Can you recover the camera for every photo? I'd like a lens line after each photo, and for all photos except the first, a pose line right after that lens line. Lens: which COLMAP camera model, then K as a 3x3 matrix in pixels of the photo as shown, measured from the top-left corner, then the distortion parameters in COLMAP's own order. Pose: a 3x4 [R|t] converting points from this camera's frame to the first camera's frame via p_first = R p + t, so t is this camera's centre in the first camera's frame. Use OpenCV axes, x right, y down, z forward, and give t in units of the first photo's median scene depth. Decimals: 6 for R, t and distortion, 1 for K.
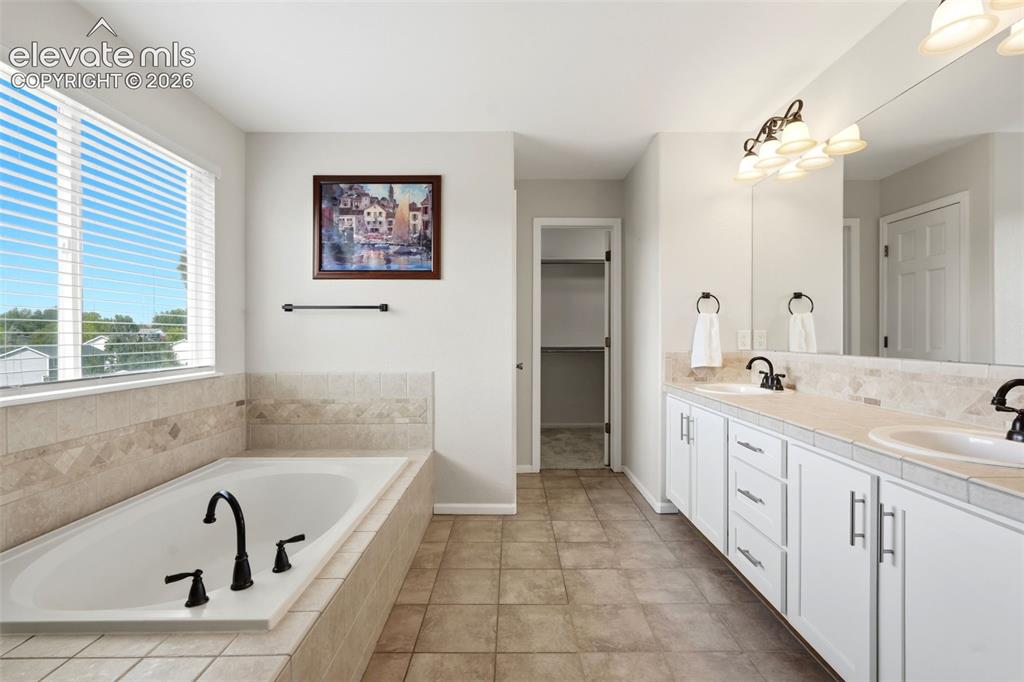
lens RADIAL K [[465.1, 0, 516.3], [0, 465.1, 334.3], [0, 0, 1]] dist [0.000646, 0.000338]
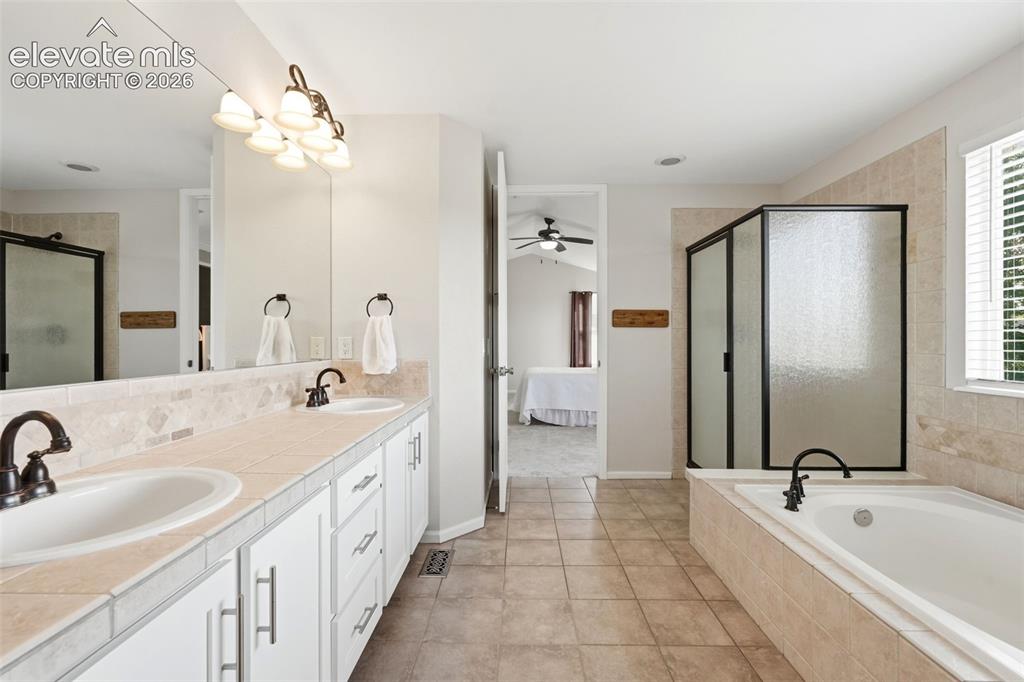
lens RADIAL K [[454.4, 0, 513.2], [0, 454.4, 342.4], [0, 0, 1]] dist [-0.002233, 0.000061]
pose [[-0.999700, 0.001017, 0.024491, 0.145544], [0.001091, 0.999995, 0.003006, -0.002436], [-0.024488, 0.003032, -0.999696, 1.154140]]
